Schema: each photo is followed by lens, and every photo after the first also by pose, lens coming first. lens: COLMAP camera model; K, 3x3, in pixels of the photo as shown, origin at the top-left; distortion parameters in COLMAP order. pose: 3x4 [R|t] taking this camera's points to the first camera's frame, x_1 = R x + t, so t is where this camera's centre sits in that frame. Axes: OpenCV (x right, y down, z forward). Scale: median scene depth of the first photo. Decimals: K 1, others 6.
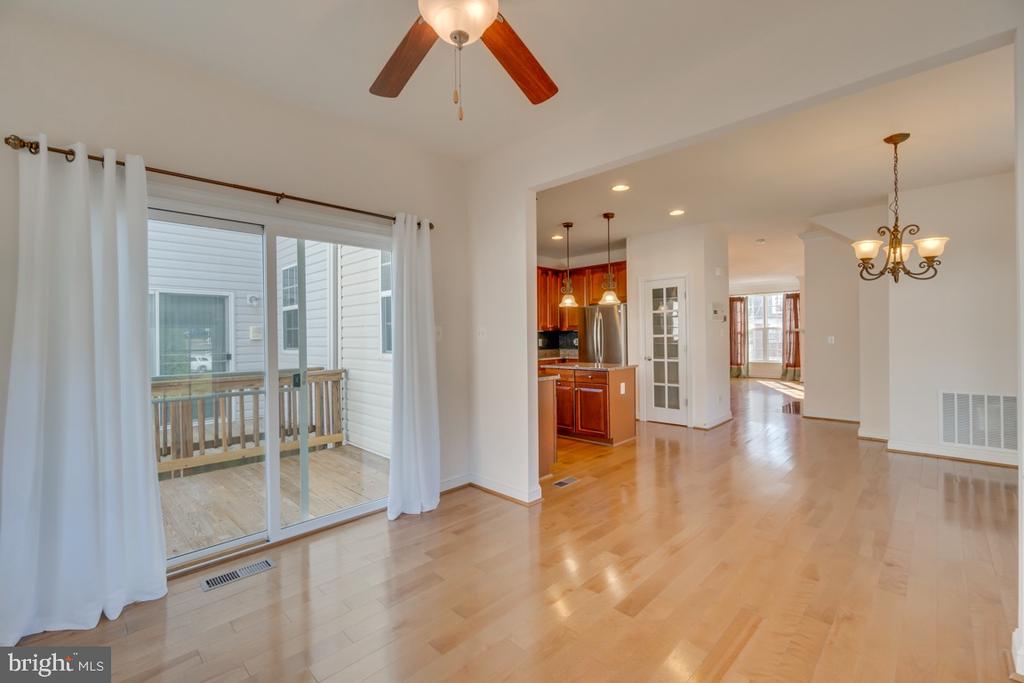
lens RADIAL K [[433.8, 0, 511.0], [0, 433.8, 339.4], [0, 0, 1]] dist [-0.004636, -0.000074]
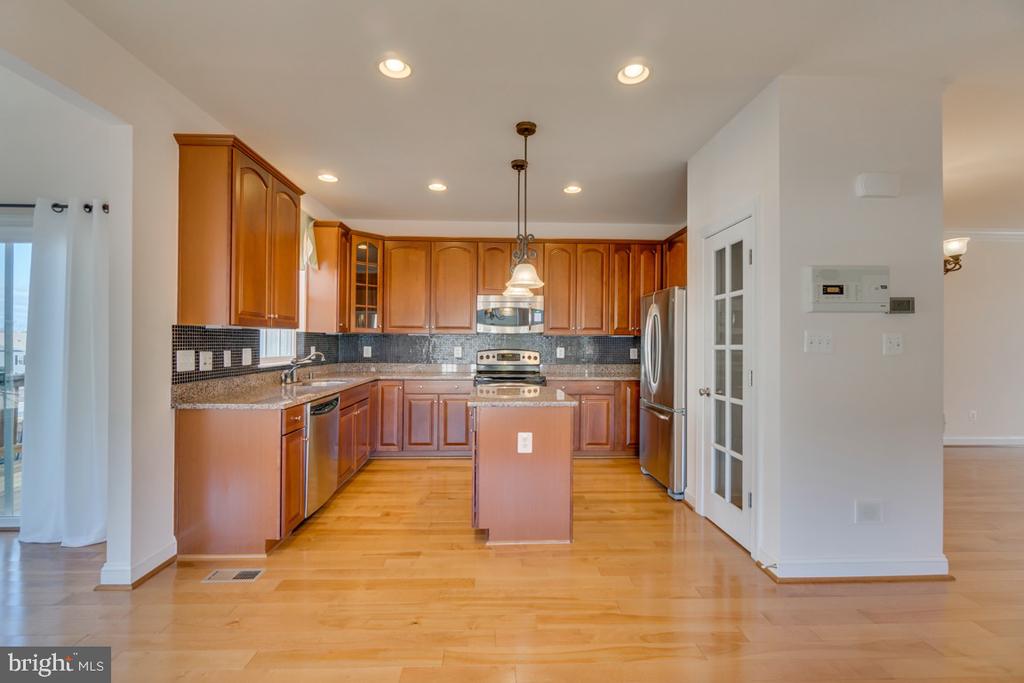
lens RADIAL K [[433.8, 0, 510.0], [0, 433.8, 341.5], [0, 0, 1]] dist [-0.004636, -0.000074]
pose [[0.728940, 0.010334, -0.684500, 0.597781], [-0.020254, 0.999774, -0.006475, -0.007653], [0.684278, 0.018584, 0.728985, 0.581460]]
